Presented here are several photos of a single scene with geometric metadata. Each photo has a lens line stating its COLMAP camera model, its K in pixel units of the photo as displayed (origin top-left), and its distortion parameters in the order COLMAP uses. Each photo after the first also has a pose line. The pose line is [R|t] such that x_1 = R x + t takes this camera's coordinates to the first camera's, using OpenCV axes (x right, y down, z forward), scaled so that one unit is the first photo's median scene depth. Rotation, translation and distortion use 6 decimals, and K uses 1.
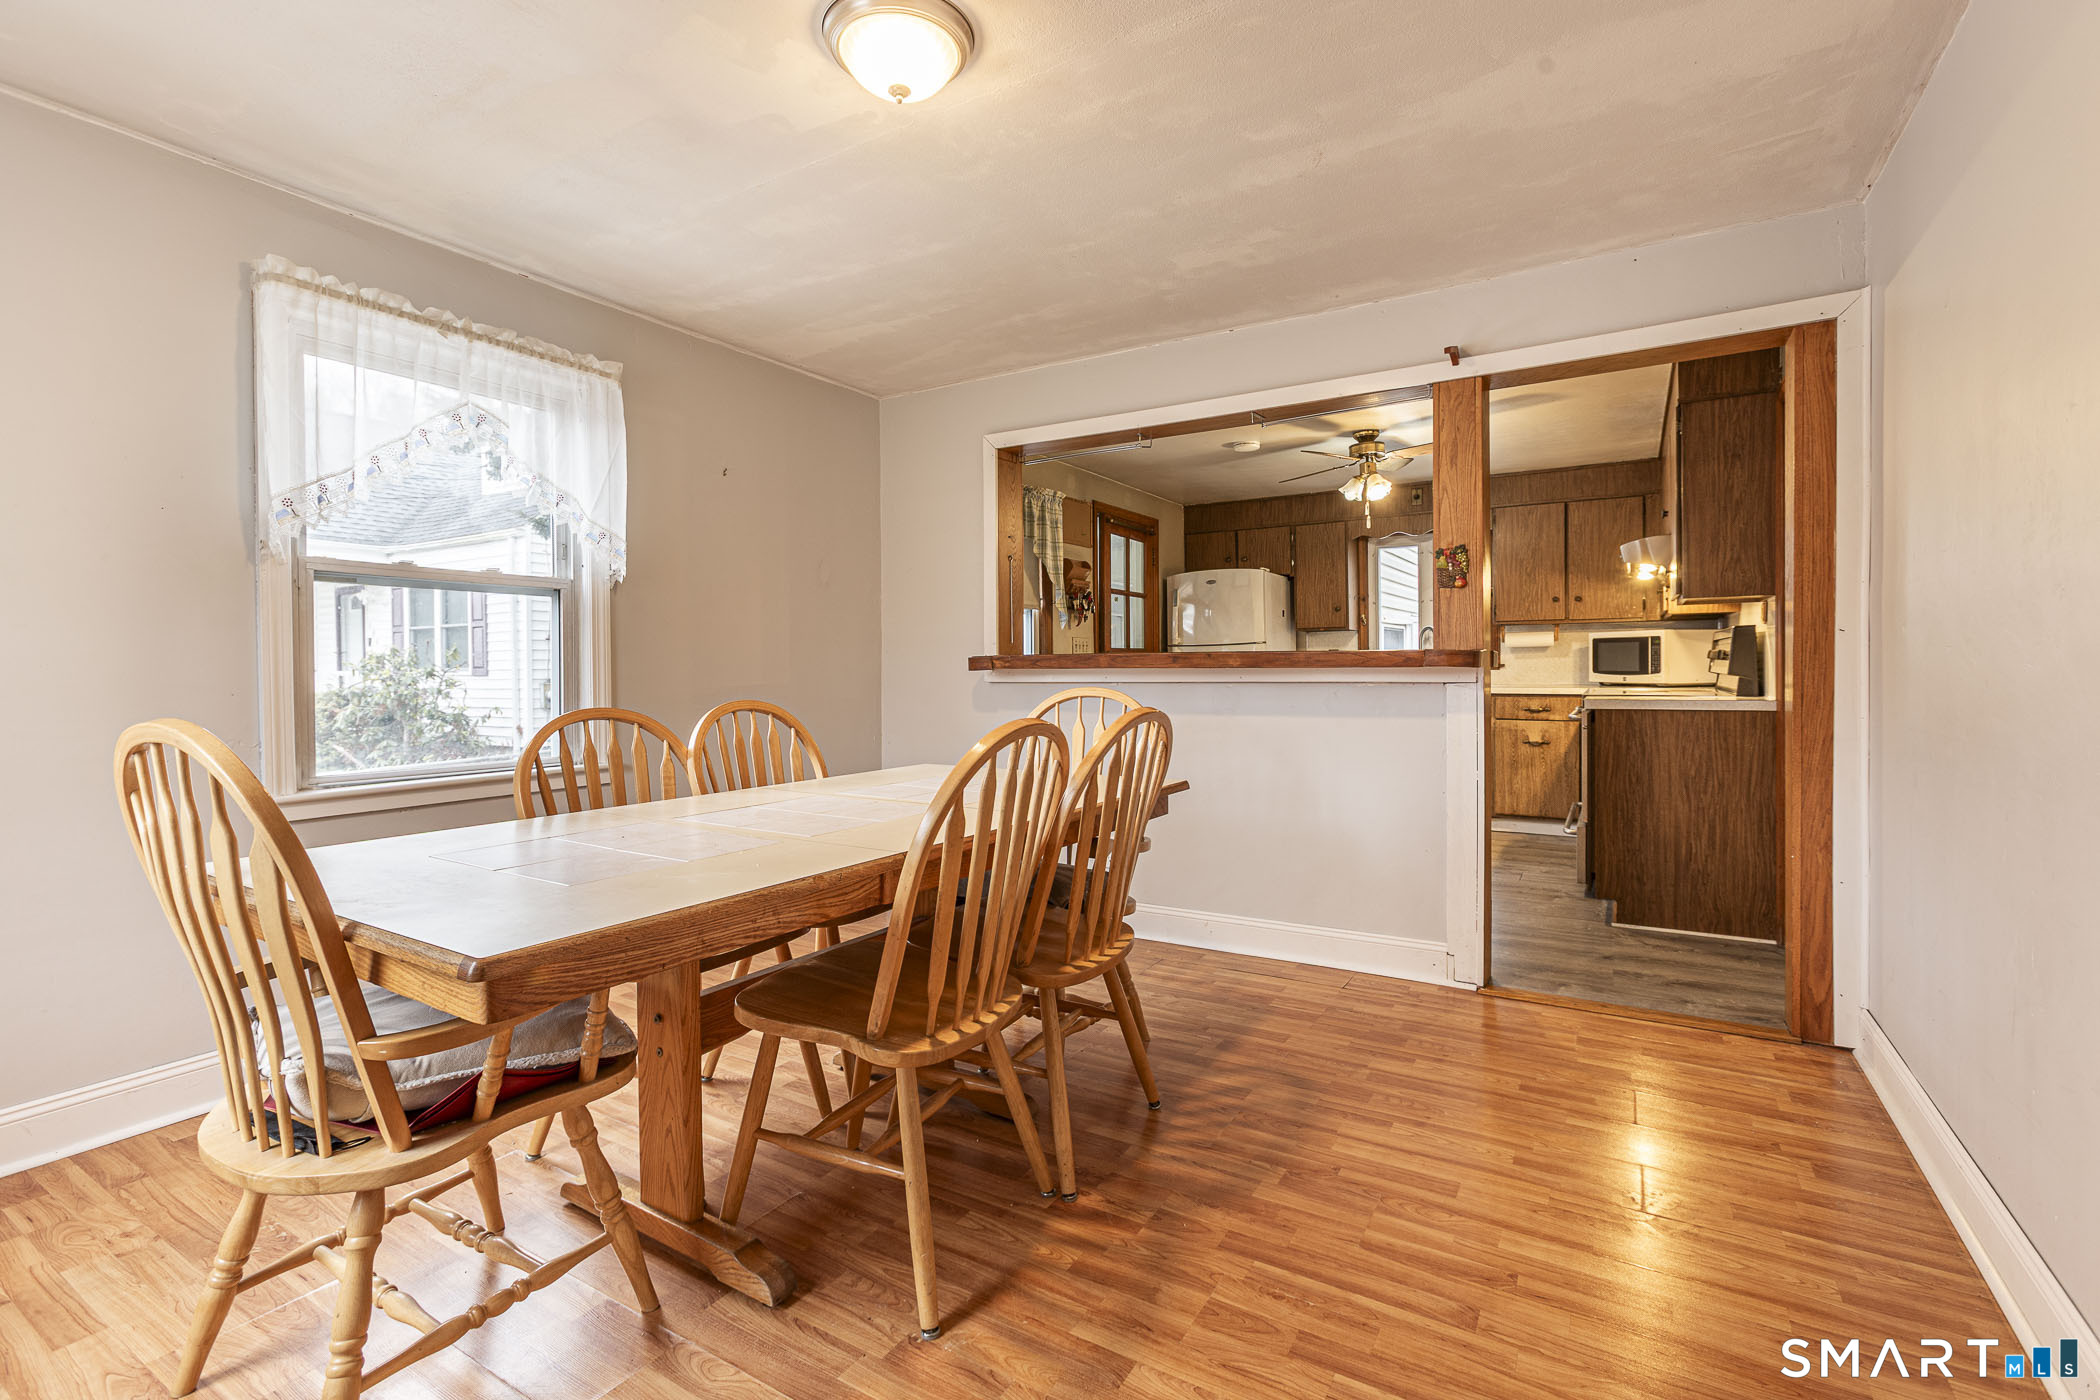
lens RADIAL K [[952.5, 0, 1022.3], [0, 952.5, 685.1], [0, 0, 1]] dist [-0.033018, 0.021630]
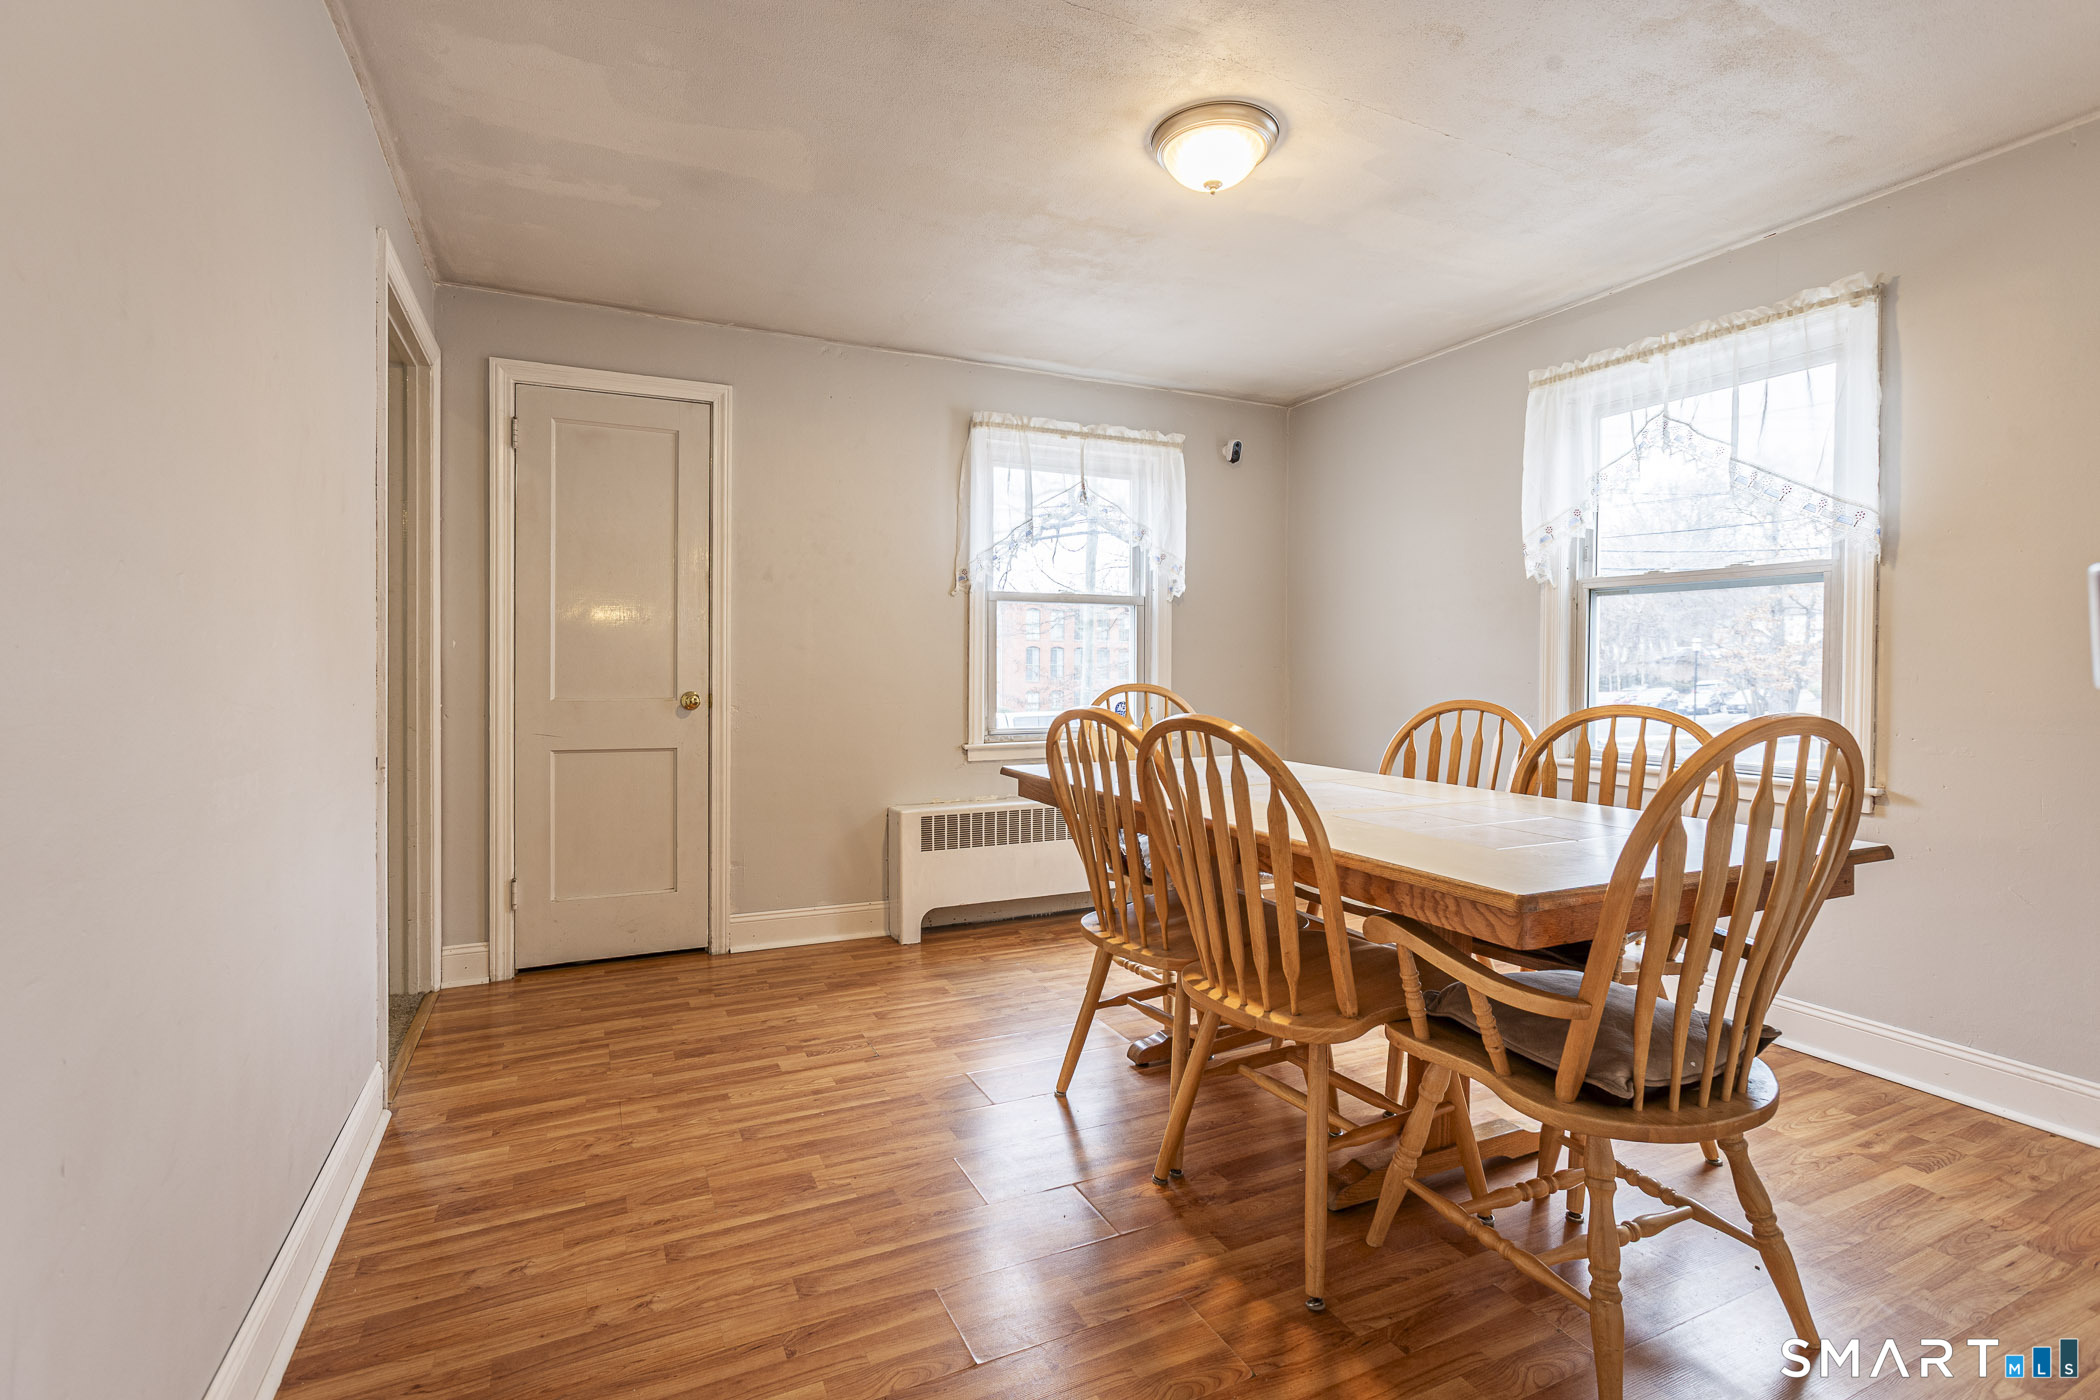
lens RADIAL K [[973.5, 0, 1057.7], [0, 973.5, 684.3], [0, 0, 1]] dist [-0.020650, 0.009002]
pose [[-0.529949, 0.013926, -0.847915, 0.832014], [-0.019881, 0.999386, 0.028839, -0.018573], [0.847797, 0.032141, -0.529347, 1.213338]]
